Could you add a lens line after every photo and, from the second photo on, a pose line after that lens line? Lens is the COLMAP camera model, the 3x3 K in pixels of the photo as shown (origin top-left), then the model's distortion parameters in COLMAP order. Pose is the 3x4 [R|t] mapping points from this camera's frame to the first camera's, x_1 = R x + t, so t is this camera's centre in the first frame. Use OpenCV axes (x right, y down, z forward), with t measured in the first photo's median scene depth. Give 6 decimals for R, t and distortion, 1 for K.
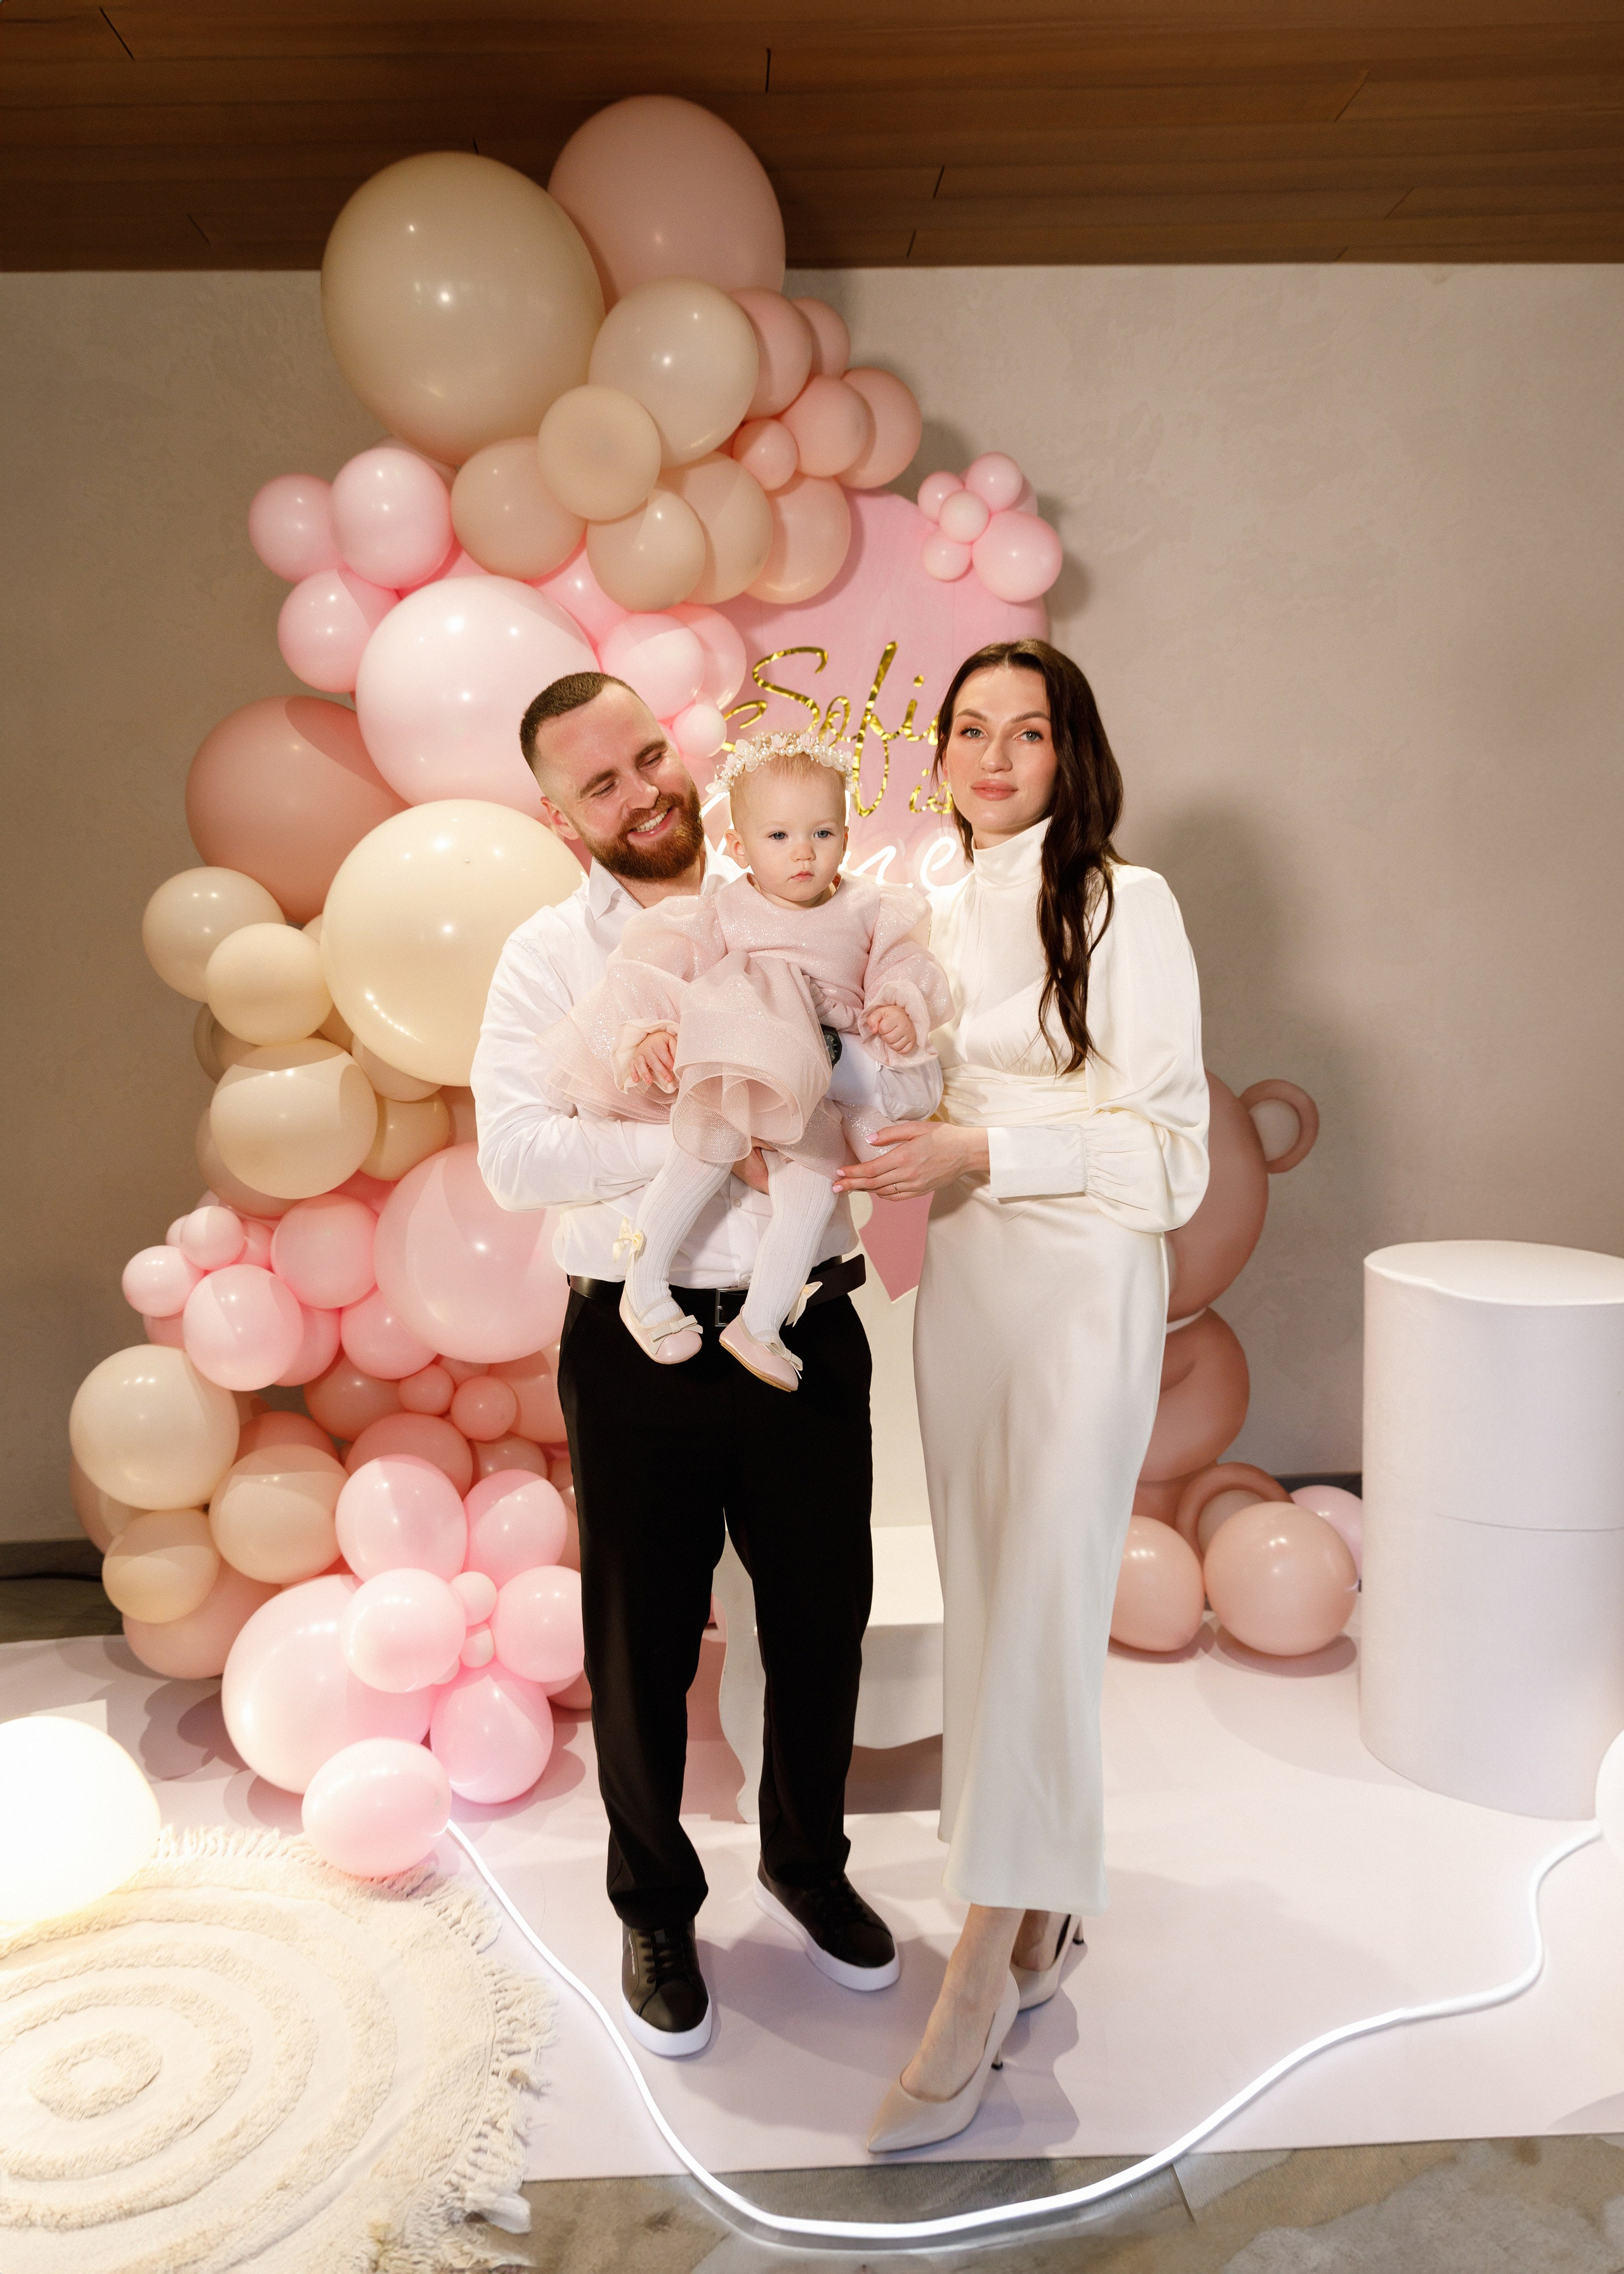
lens RADIAL K [[1728.3, 0, 763.0], [0, 1728.3, 1128.3], [0, 0, 1]] dist [0.011637, 0.005434]
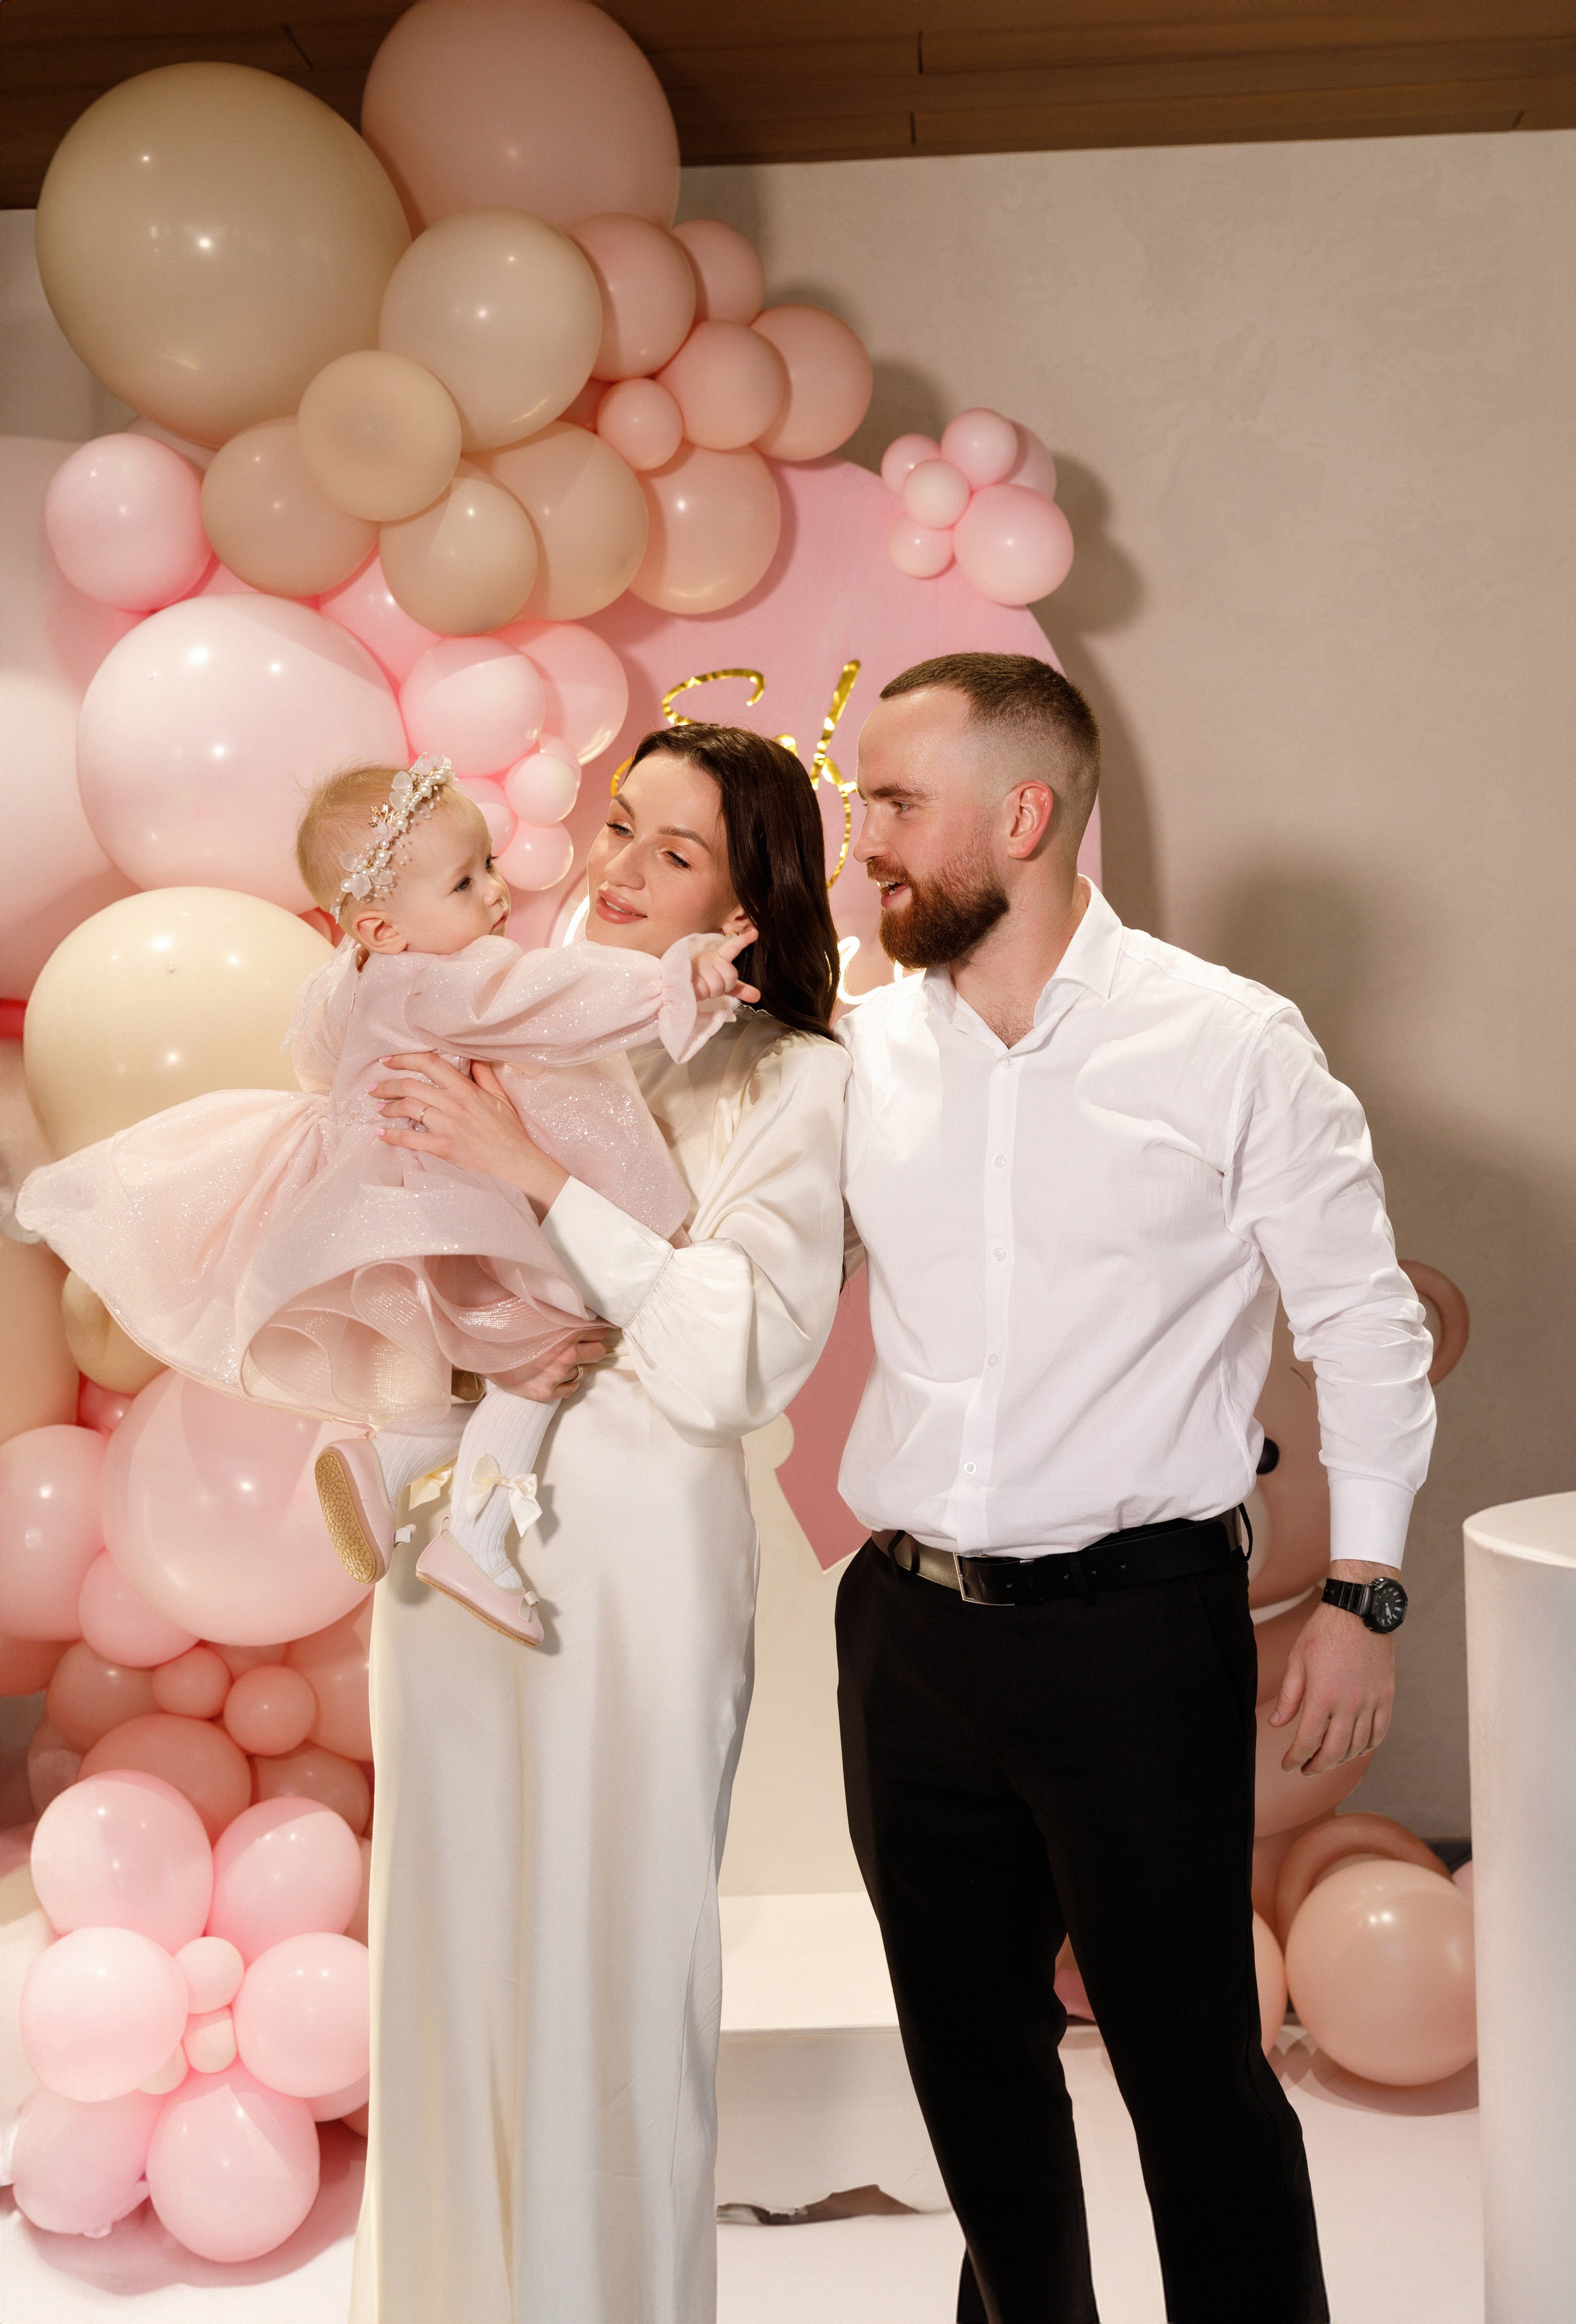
lens RADIAL K [[2539.6, 0, 782.9], [0, 2539.6, 1116.3], [0, 0, 1]] dist [-0.000962, 0.006616]
pose [[0.996088, -0.000297, -0.088368, 0.162790], [-0.006887, 0.996692, -0.080979, -0.001781], [0.088100, 0.081271, 0.992791, -0.062154]]
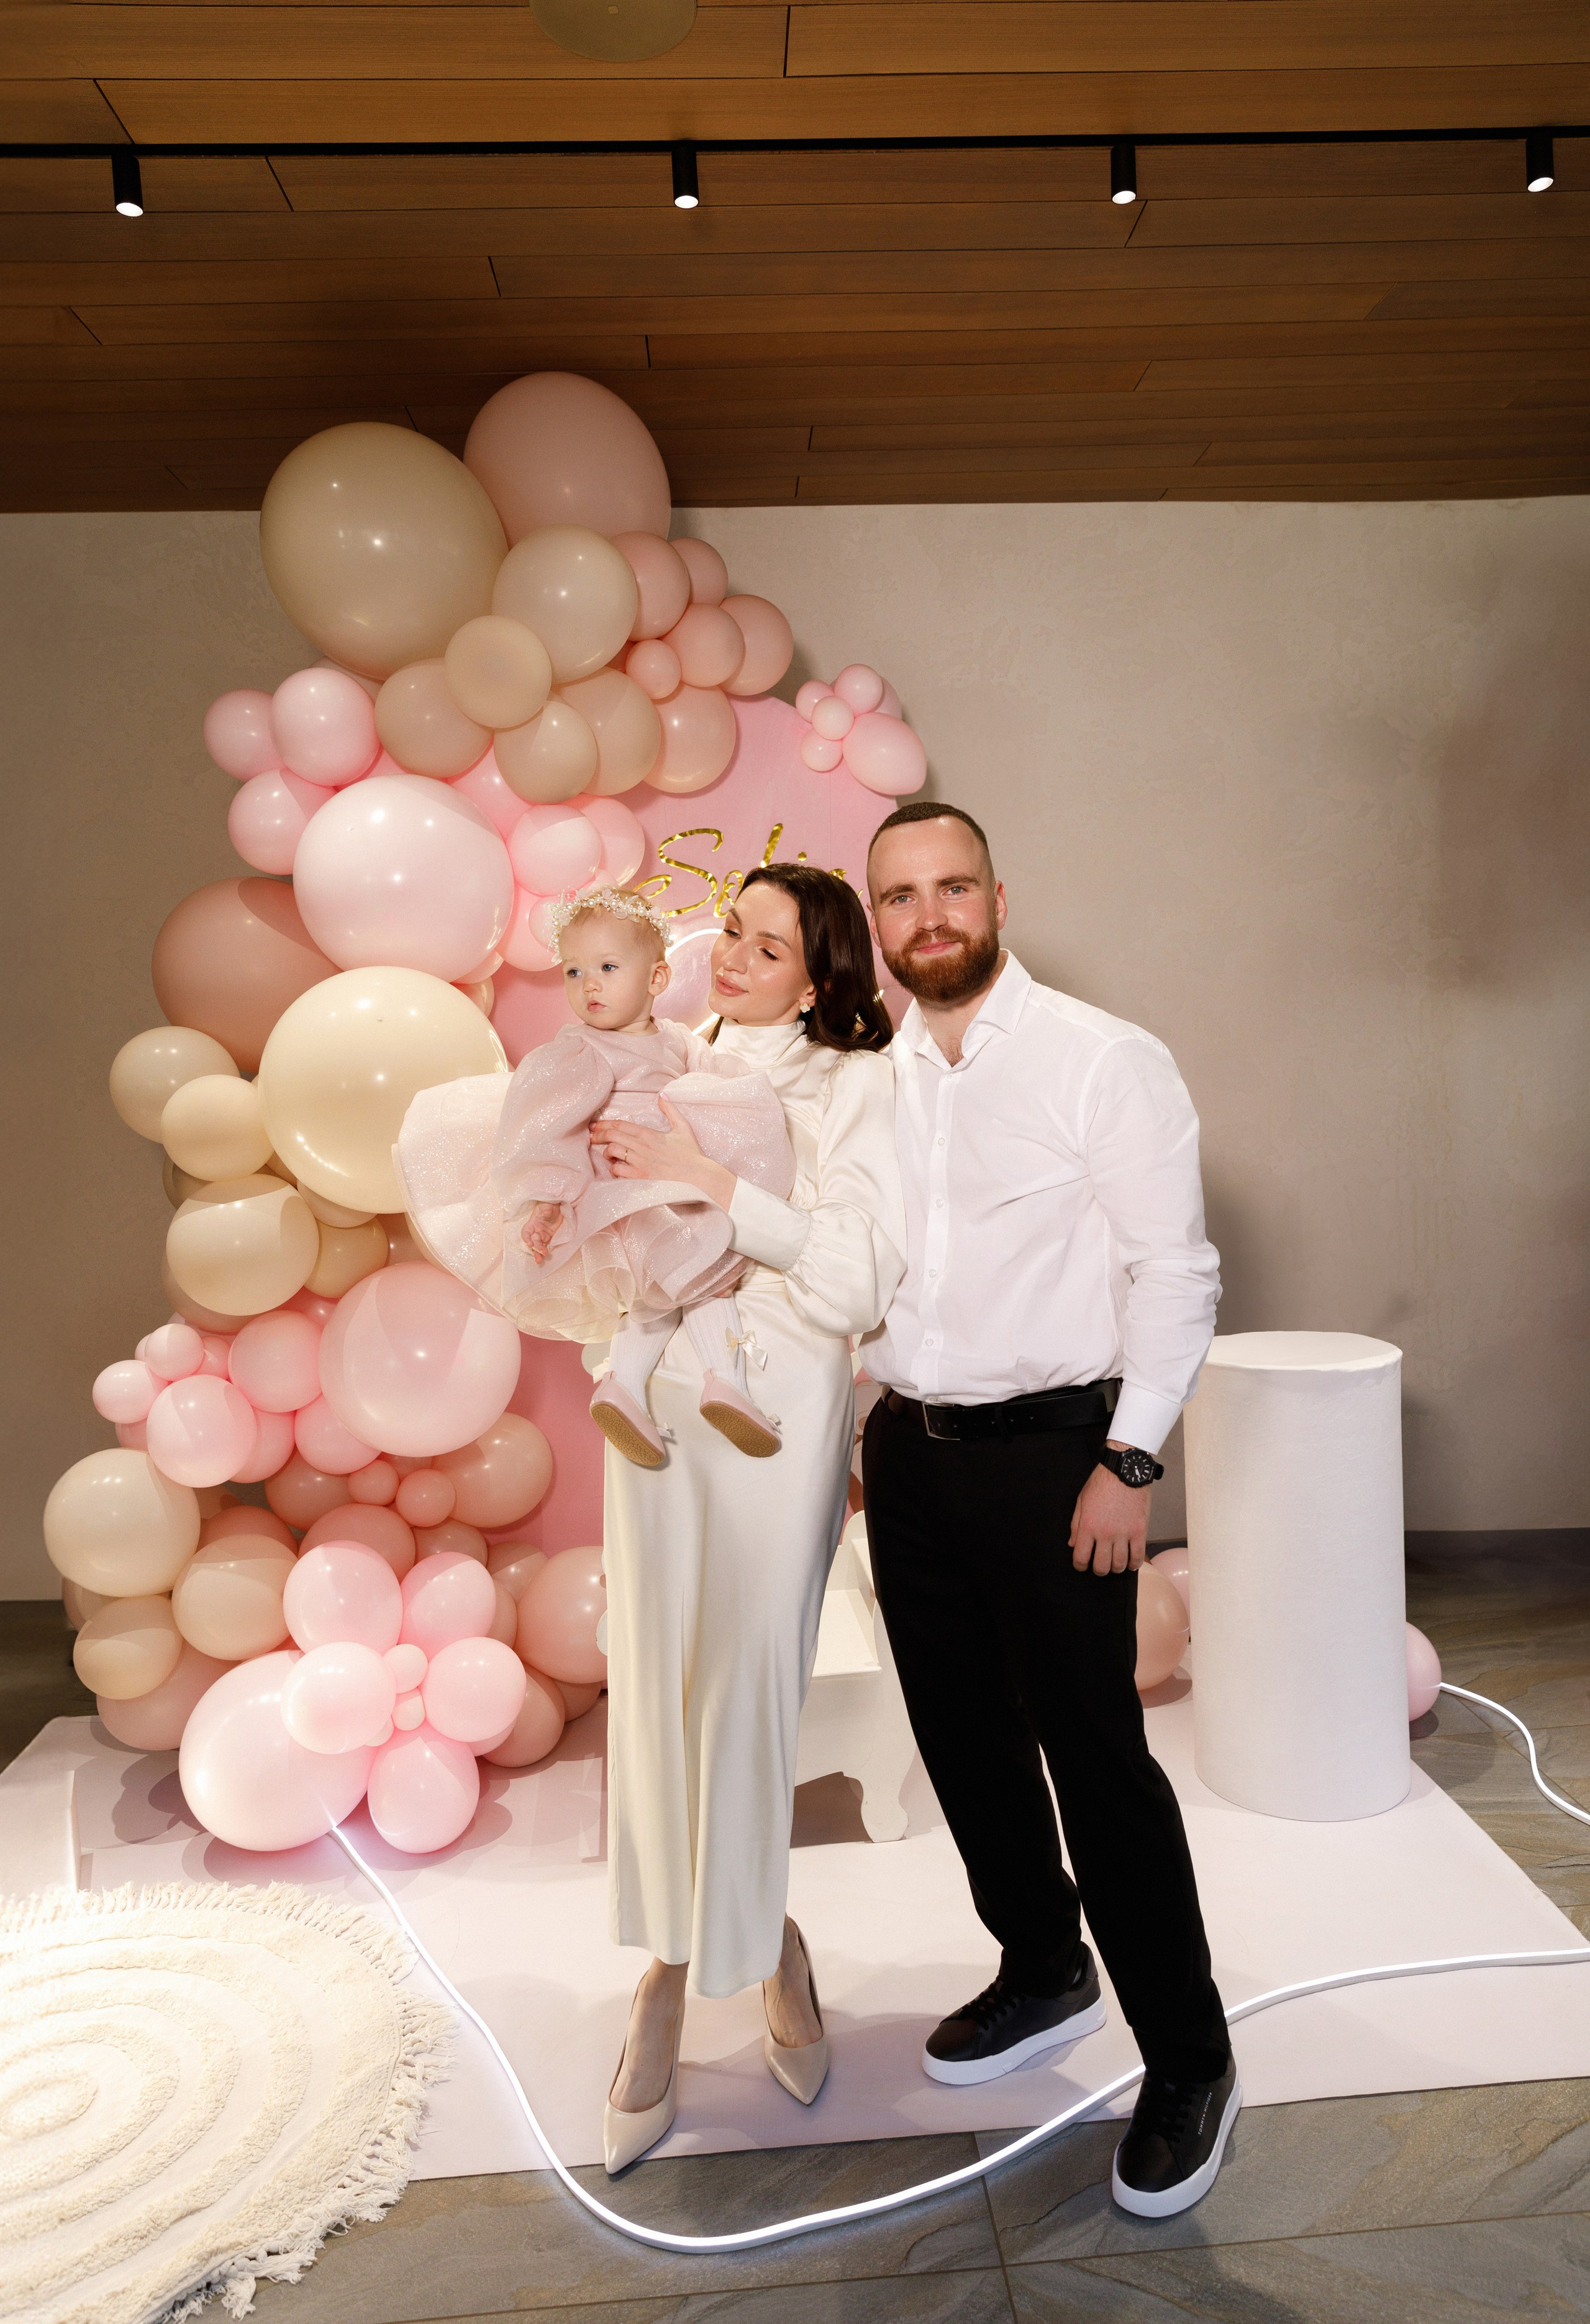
lens RADIAL K [[1563.7, 0, 825.3], [0, 1563.7, 1159.7], [0, 0, 1]] dist [0.010891, -0.003106]
pose [[0.999113, -0.019602, 0.037265, 0.072686], [0.021555, 0.998375, -0.052752, 0.001008], [-0.036171, 0.053508, 0.997912, -0.044746]]
